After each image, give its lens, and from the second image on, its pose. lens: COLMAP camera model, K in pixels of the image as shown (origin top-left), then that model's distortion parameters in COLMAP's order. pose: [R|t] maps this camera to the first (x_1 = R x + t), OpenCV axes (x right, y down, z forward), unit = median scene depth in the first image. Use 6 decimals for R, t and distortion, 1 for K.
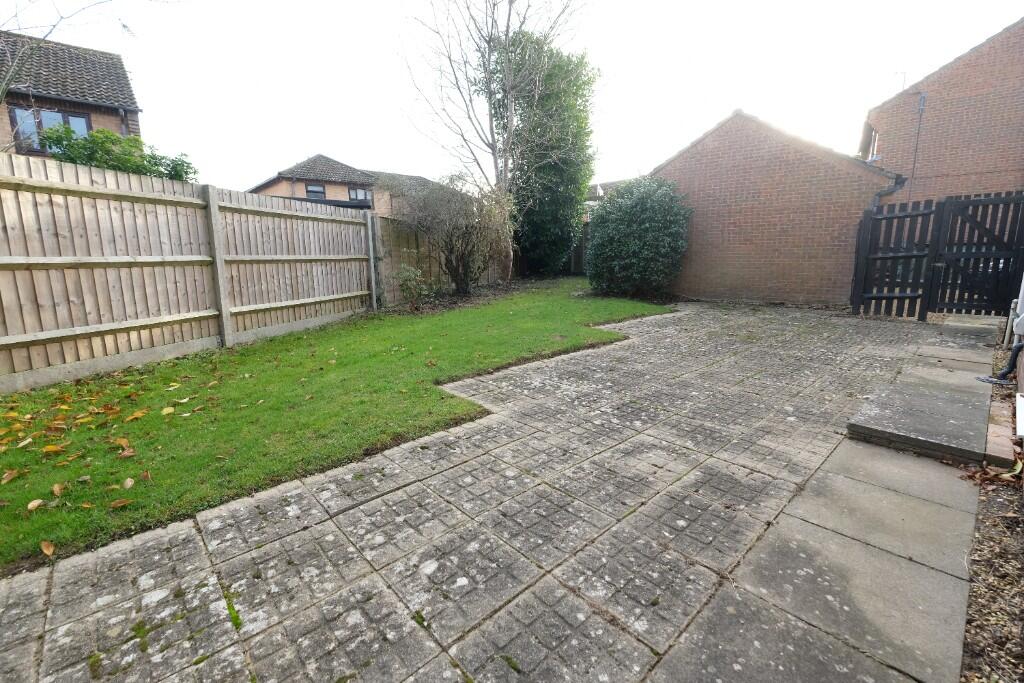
lens RADIAL K [[445.0, 0, 511.9], [0, 445.0, 334.8], [0, 0, 1]] dist [0.000703, 0.000047]
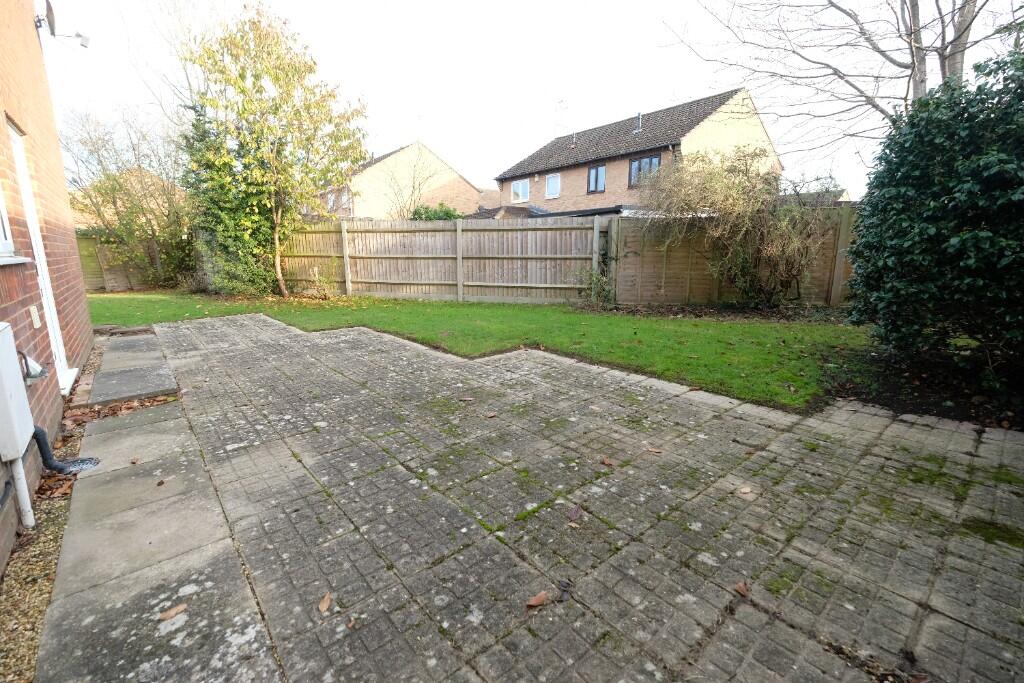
lens RADIAL K [[445.0, 0, 512.6], [0, 445.0, 341.9], [0, 0, 1]] dist [0.000703, 0.000047]
pose [[-0.038683, 0.193958, -0.980247, 1.424133], [-0.176947, 0.964149, 0.197755, -0.247003], [0.983460, 0.181101, -0.002976, 1.362609]]
